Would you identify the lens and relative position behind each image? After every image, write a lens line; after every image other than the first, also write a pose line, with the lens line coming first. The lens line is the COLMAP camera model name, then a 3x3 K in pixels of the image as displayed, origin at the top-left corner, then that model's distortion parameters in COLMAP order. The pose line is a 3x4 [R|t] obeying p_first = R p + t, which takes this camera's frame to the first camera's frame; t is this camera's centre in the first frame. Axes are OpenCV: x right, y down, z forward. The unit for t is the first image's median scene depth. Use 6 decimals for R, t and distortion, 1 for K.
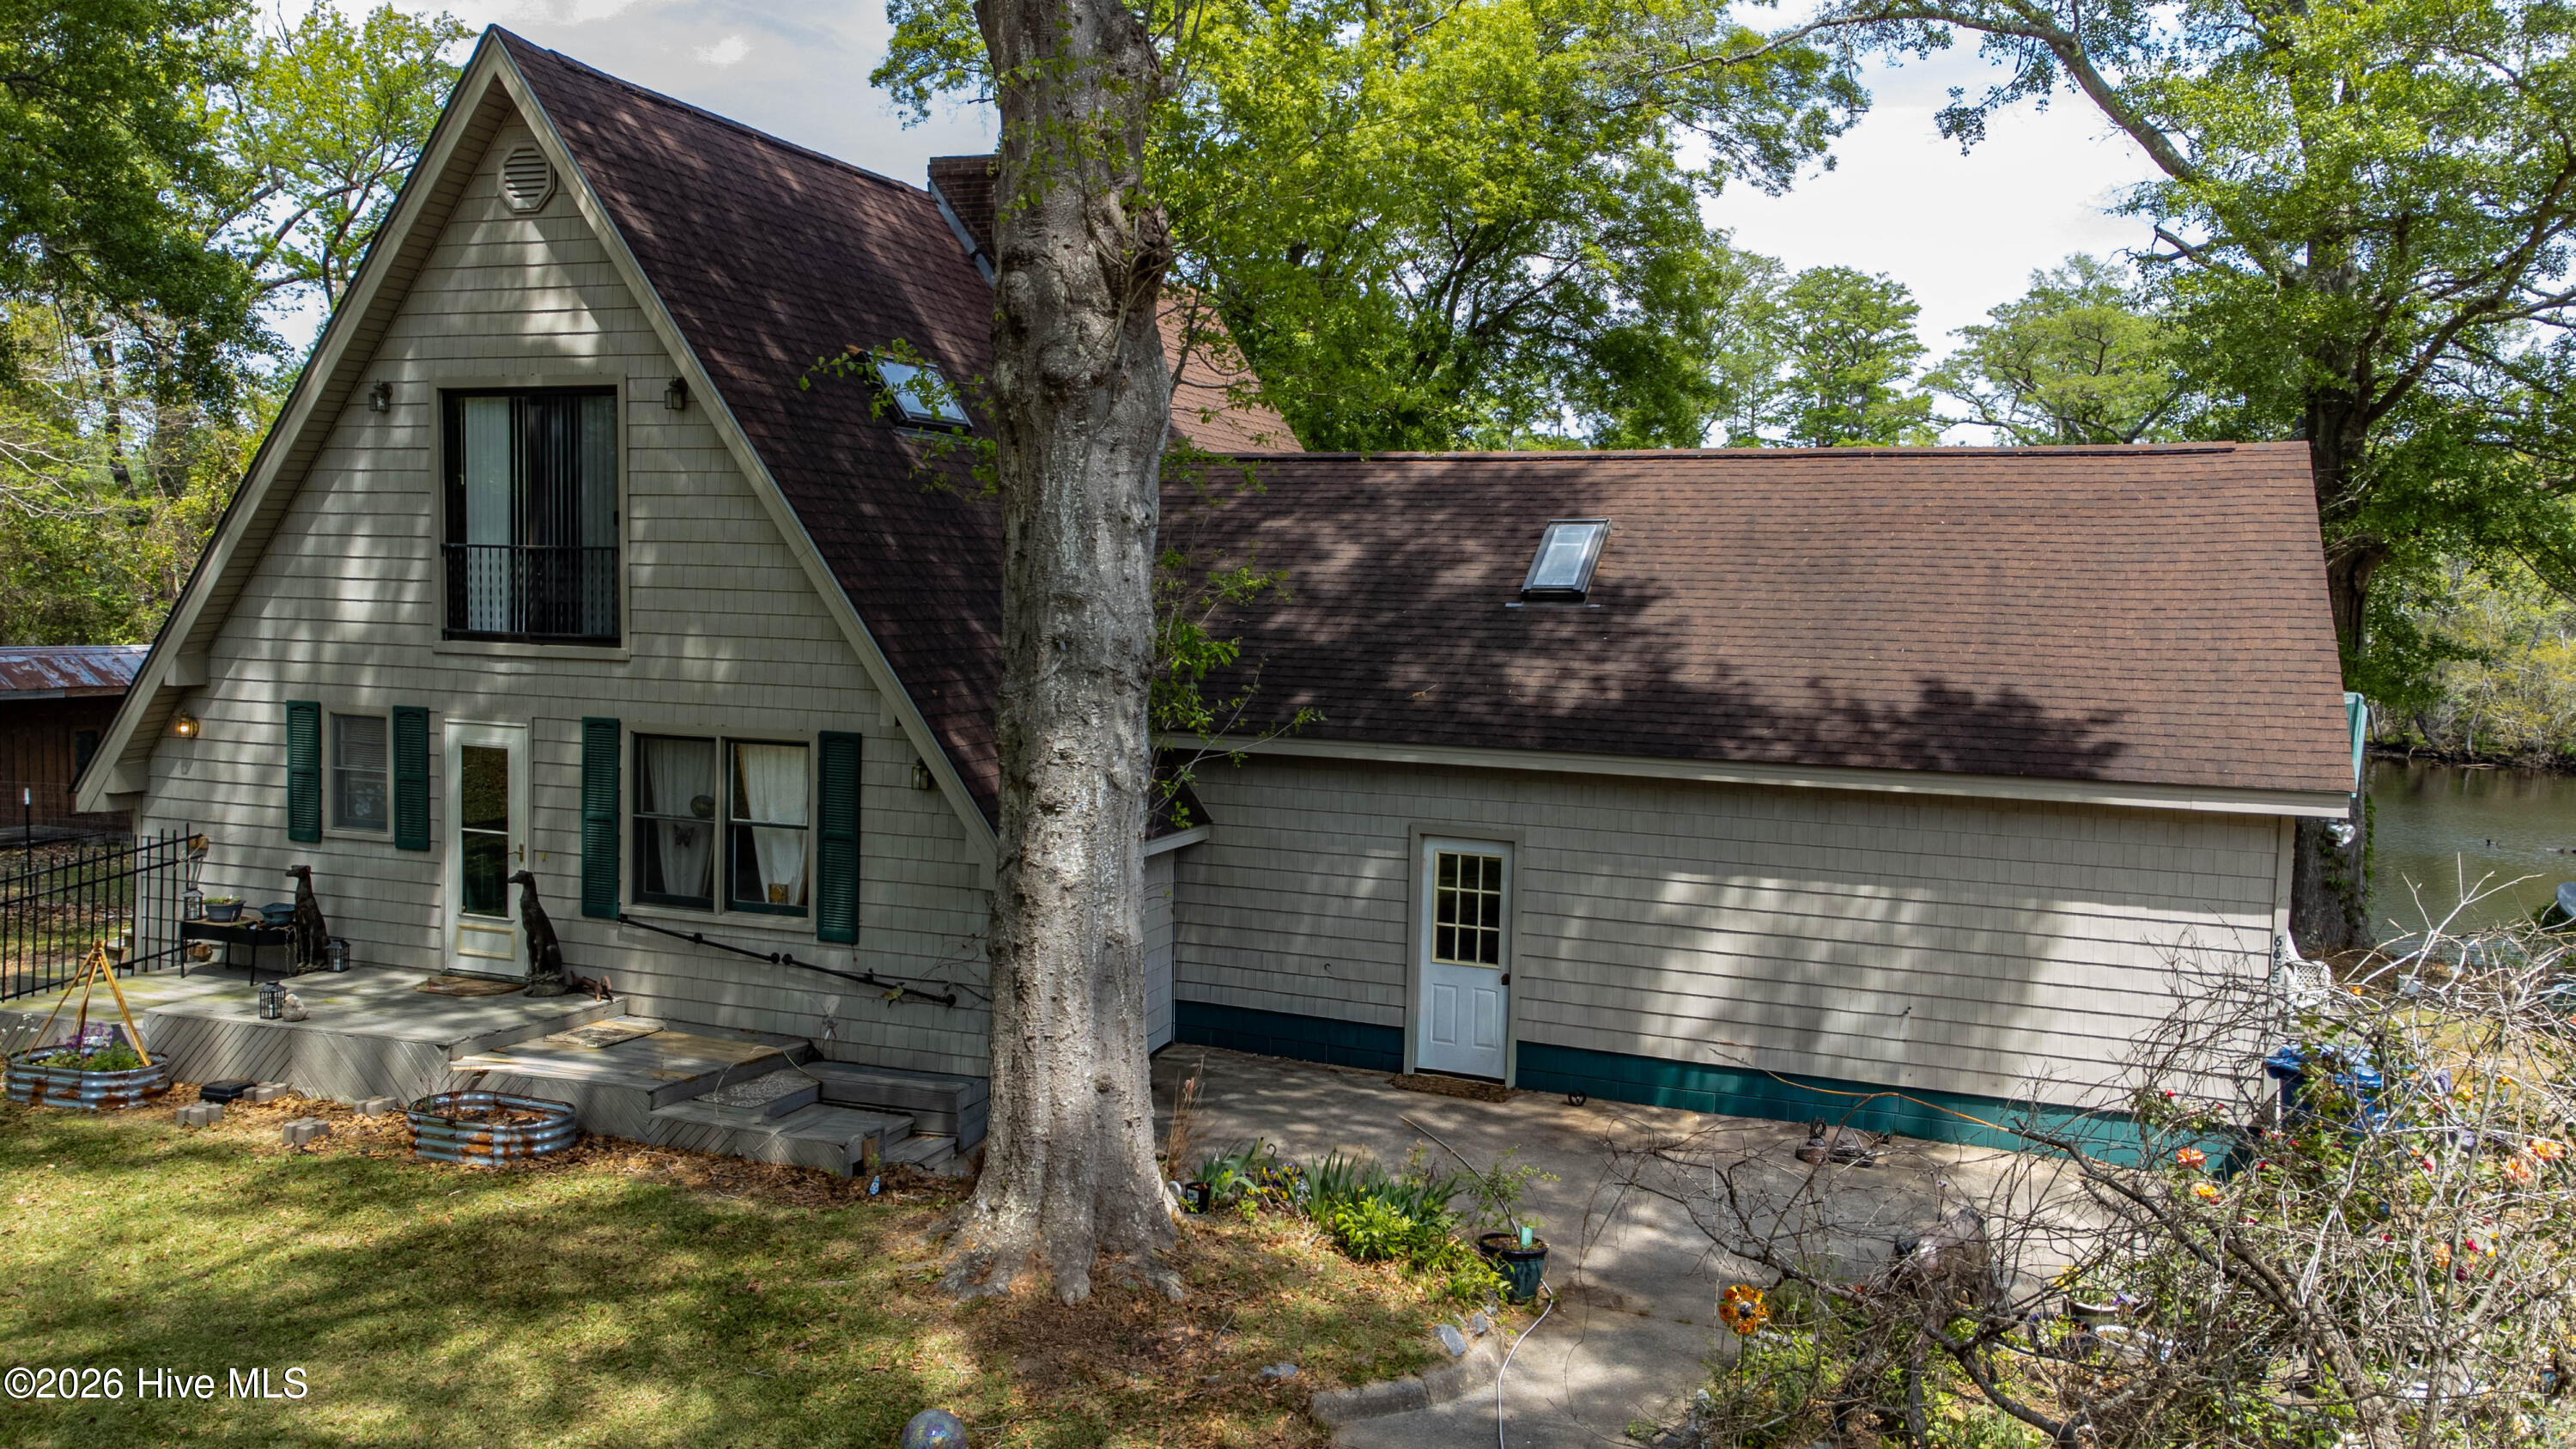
lens RADIAL K [[1929.9, 0, 1288.0], [0, 1929.9, 724.5], [0, 0, 1]] dist [0.037062, 0.000720]
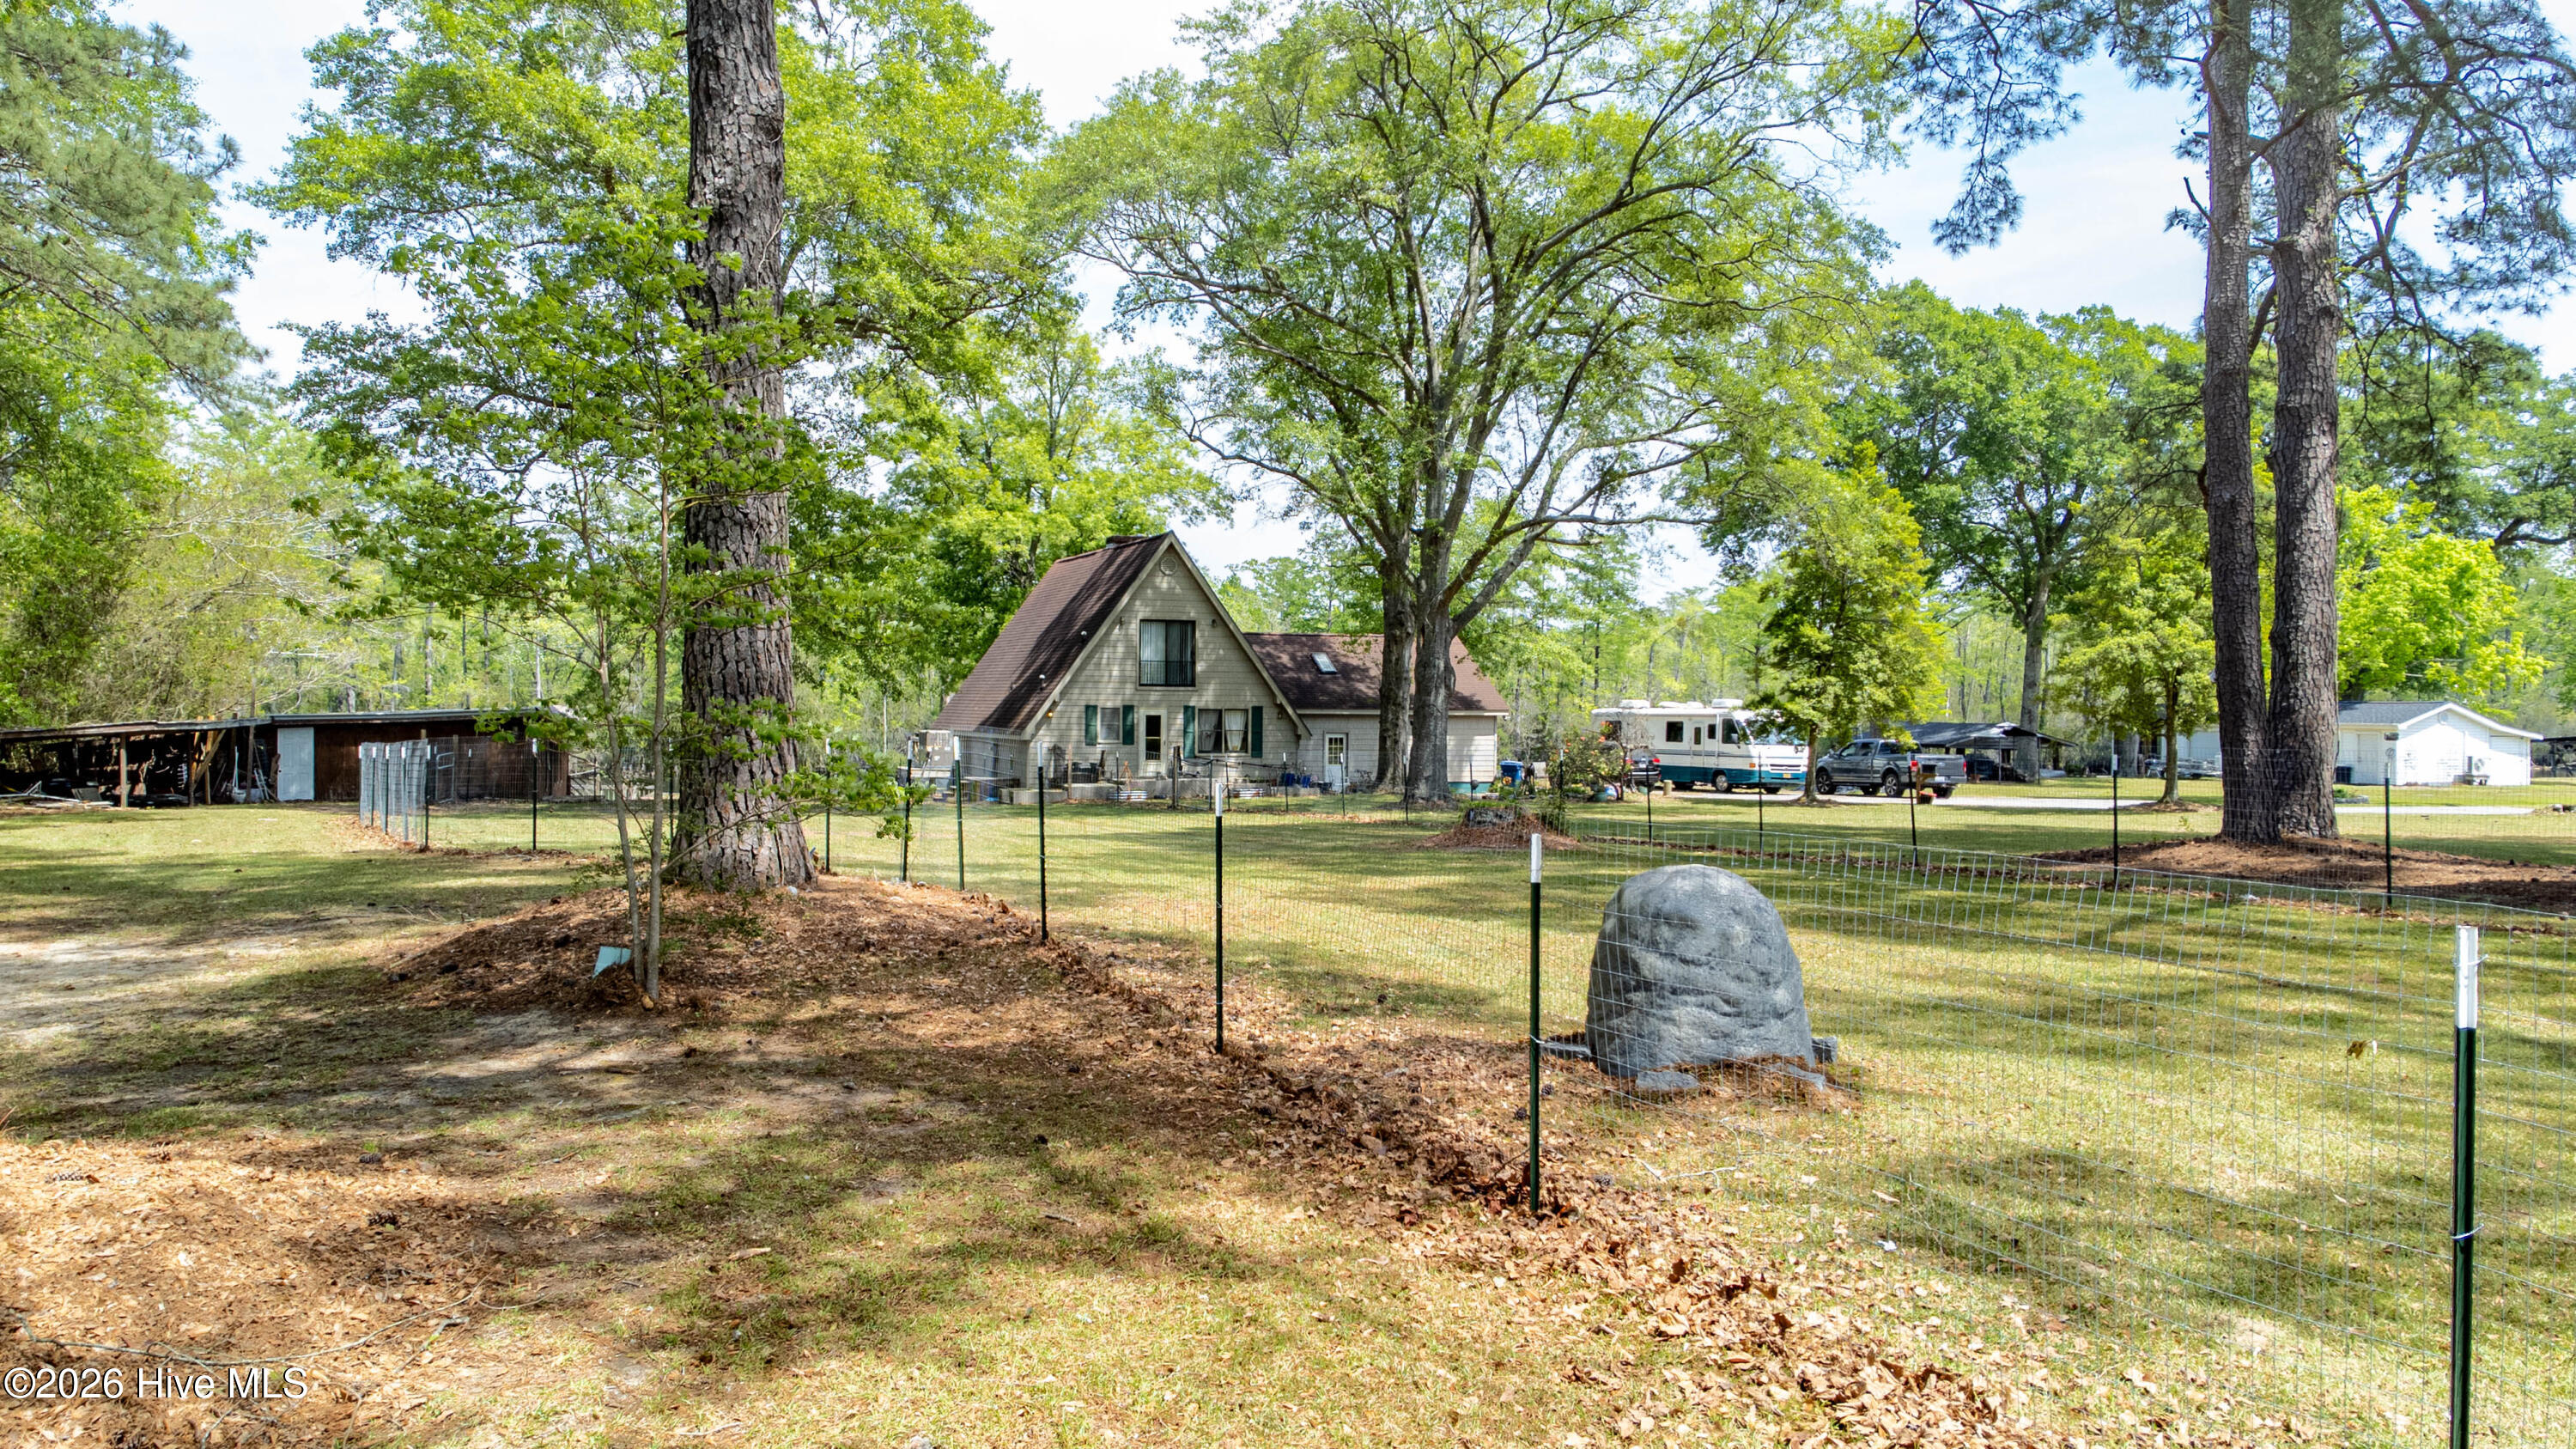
lens RADIAL K [[1846.0, 0, 1254.1], [0, 1846.0, 724.7], [0, 0, 1]] dist [0.268120, -0.174980]
pose [[0.737968, -0.024166, 0.674403, -2.750086], [0.058761, 0.997864, -0.028544, 0.147403], [-0.672273, 0.060693, 0.737811, -1.804991]]
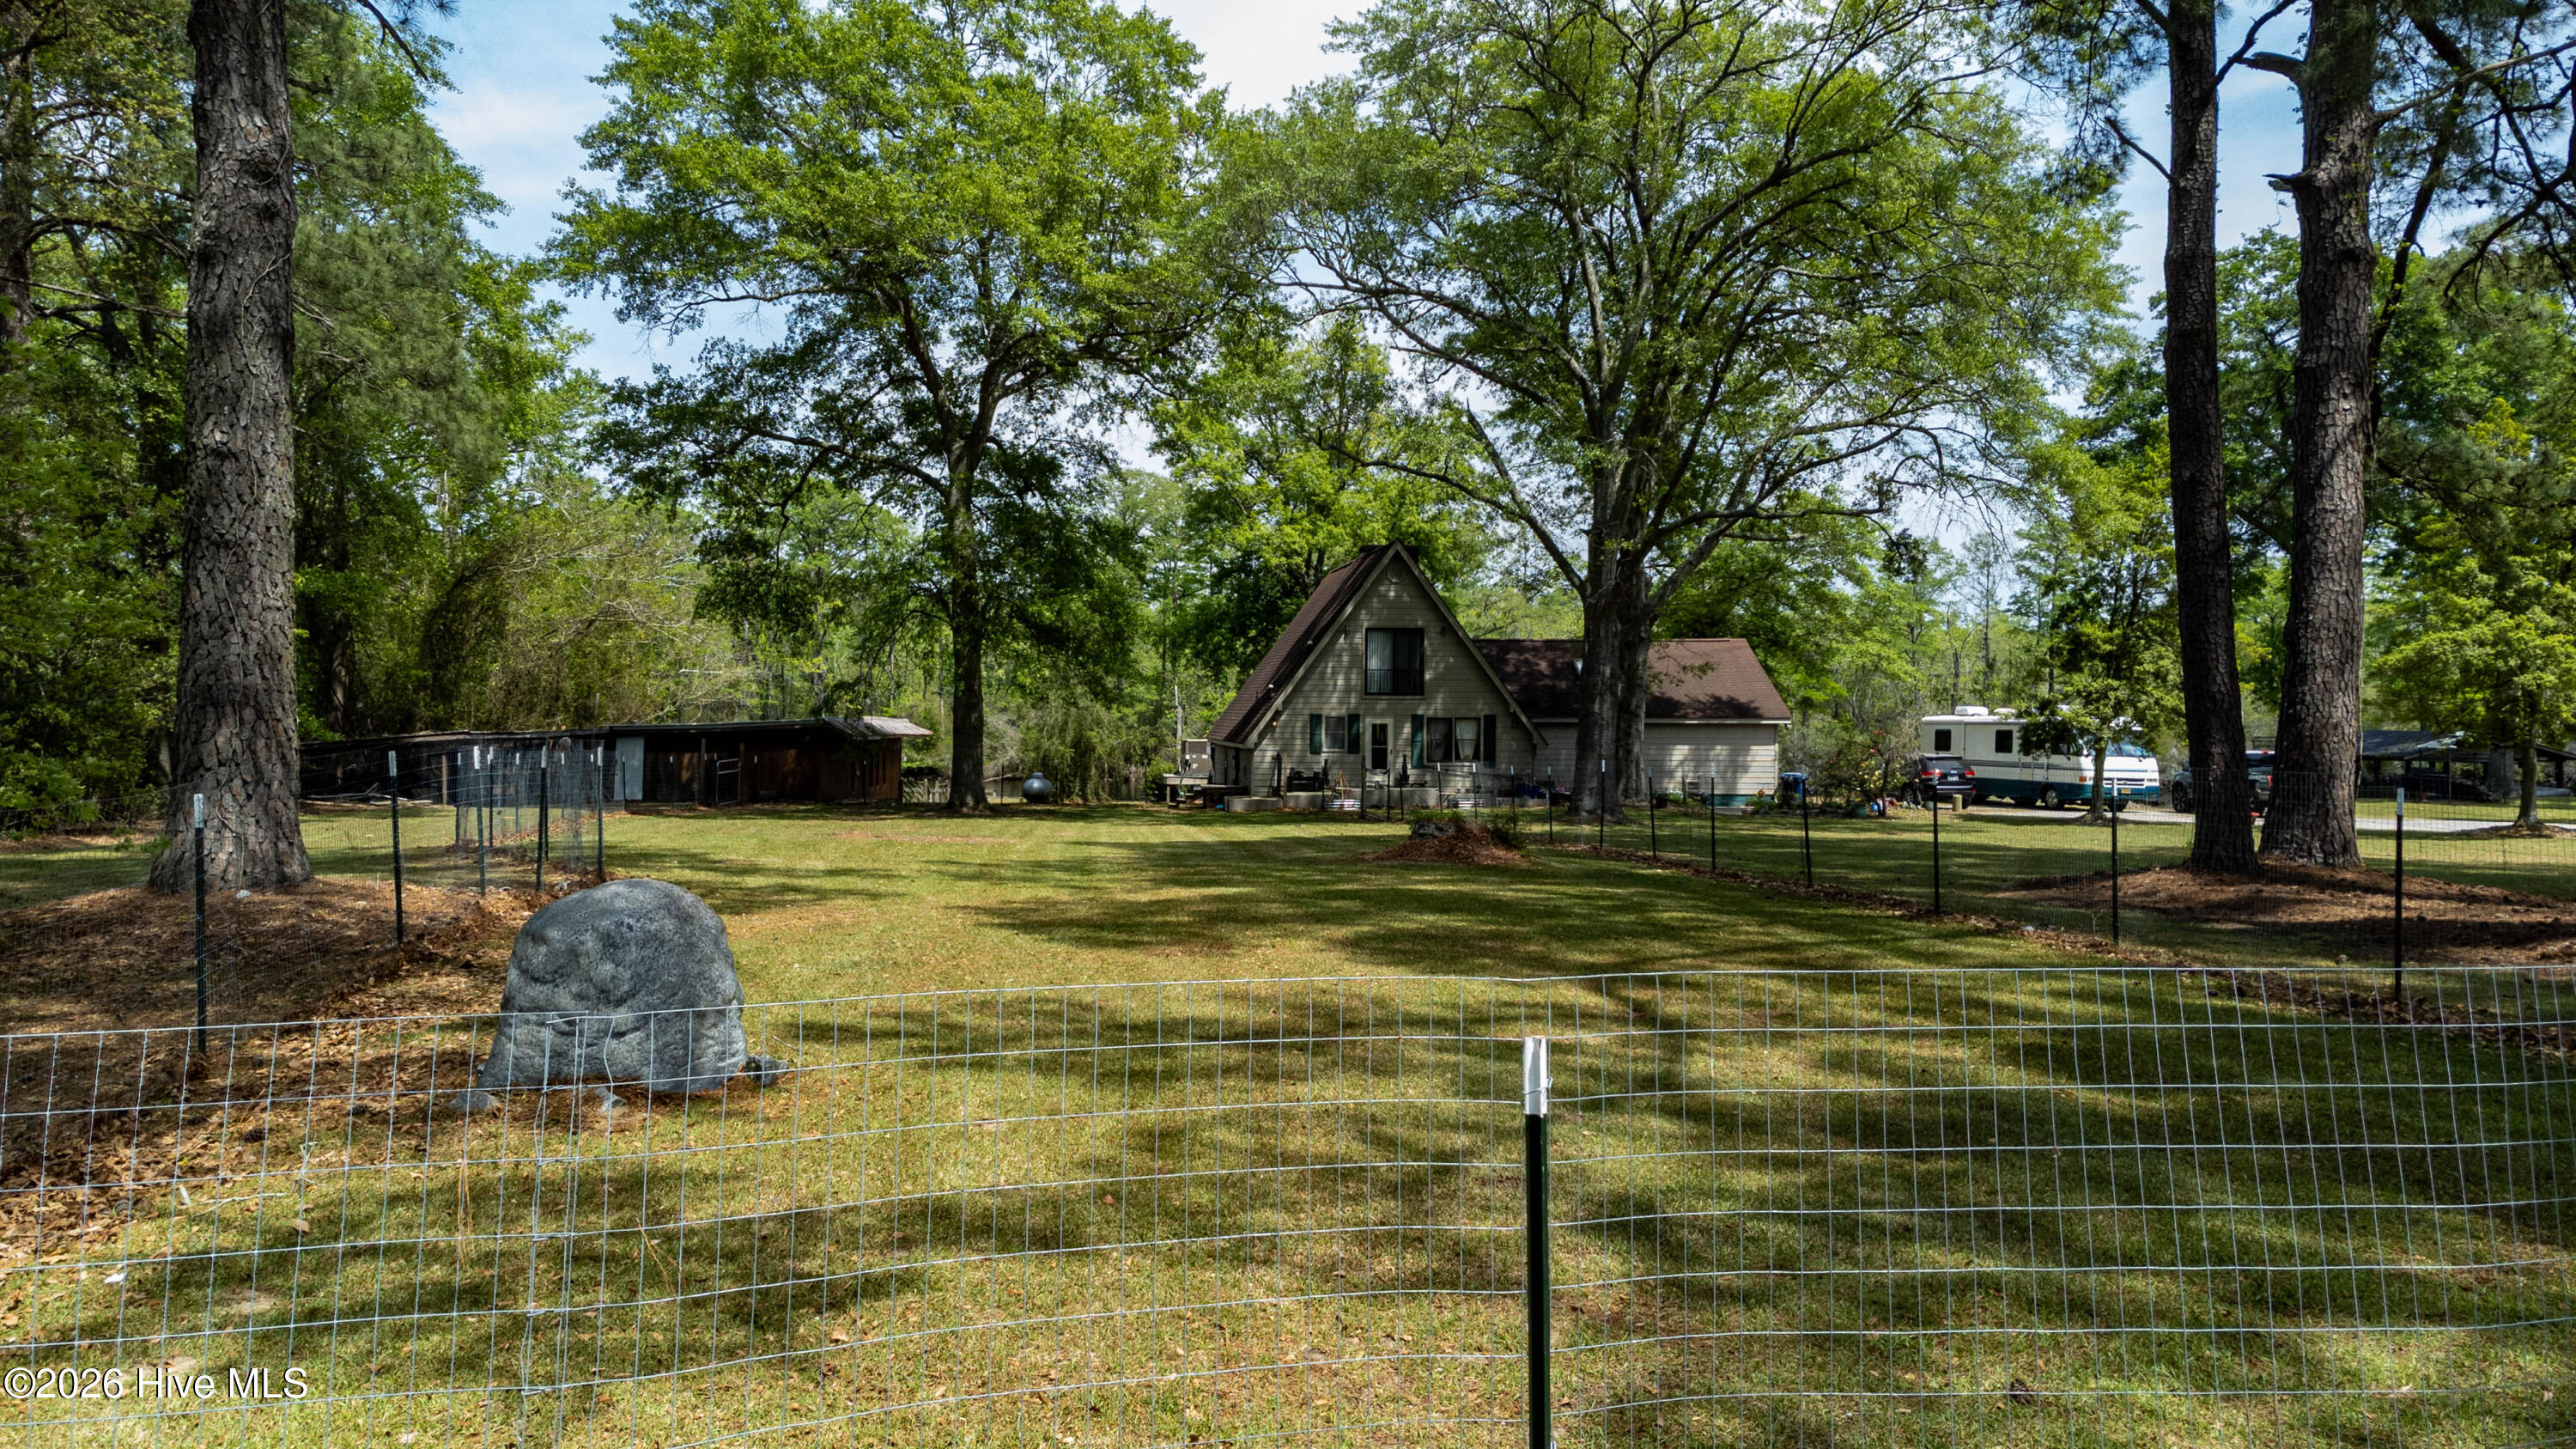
lens RADIAL K [[1837.2, 0, 1262.1], [0, 1837.2, 733.2], [0, 0, 1]] dist [0.297620, -0.276120]
pose [[0.883745, -0.024575, 0.467323, -2.332669], [0.050171, 0.997840, -0.042405, 0.172291], [-0.465272, 0.060921, 0.883069, -2.073048]]
